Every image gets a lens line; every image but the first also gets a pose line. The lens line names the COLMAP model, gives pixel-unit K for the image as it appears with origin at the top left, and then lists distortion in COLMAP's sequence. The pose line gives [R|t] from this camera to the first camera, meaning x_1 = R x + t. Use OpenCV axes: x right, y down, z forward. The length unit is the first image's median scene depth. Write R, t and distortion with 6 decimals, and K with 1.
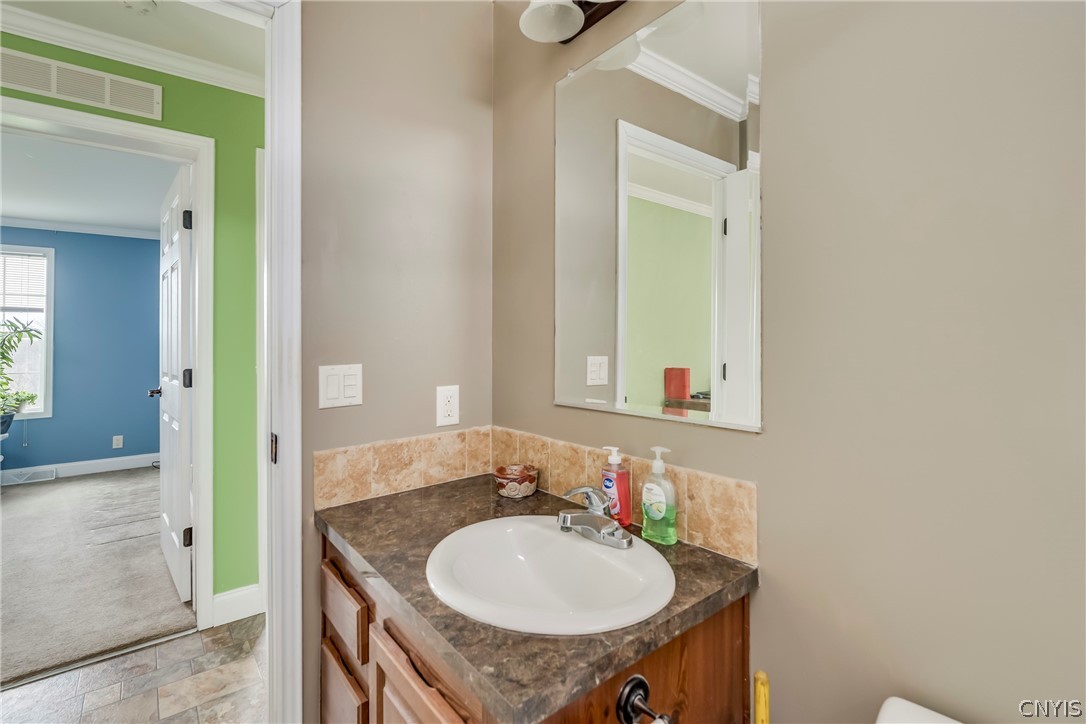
lens RADIAL K [[497.0, 0, 545.7], [0, 497.0, 349.9], [0, 0, 1]] dist [-0.002048, -0.000076]
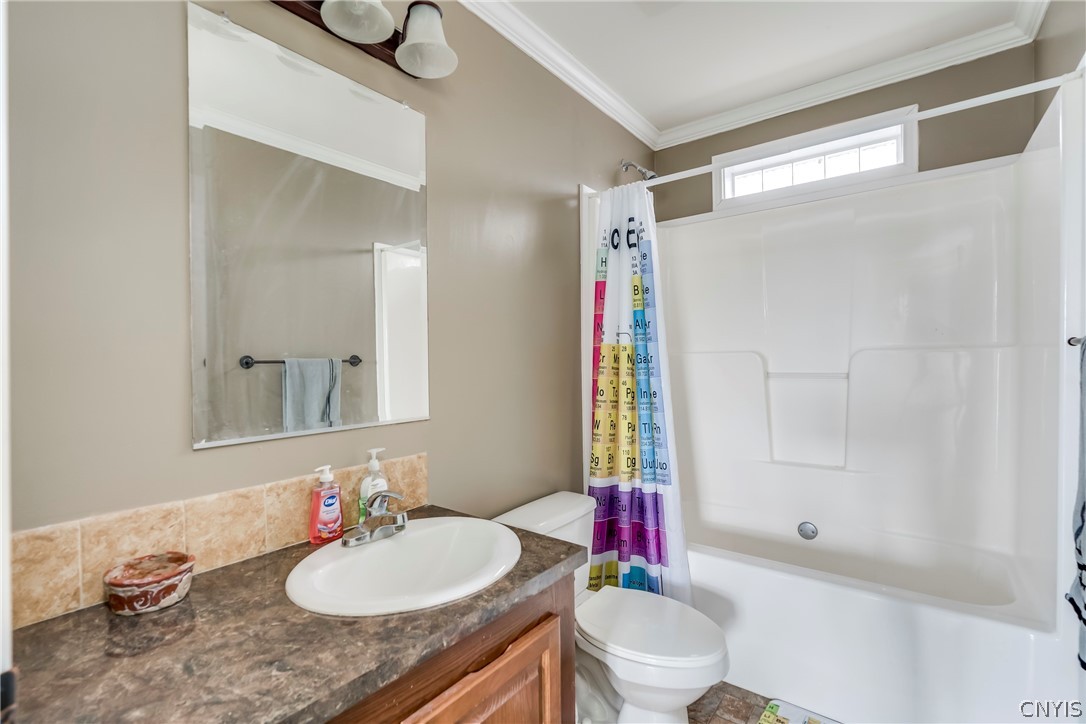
lens RADIAL K [[497.0, 0, 545.7], [0, 497.0, 349.9], [0, 0, 1]] dist [-0.002048, -0.000076]
pose [[-0.230249, 0.024513, 0.972823, -1.002939], [0.021037, 0.999574, -0.020208, -0.013700], [-0.972904, 0.015813, -0.230667, 0.818605]]
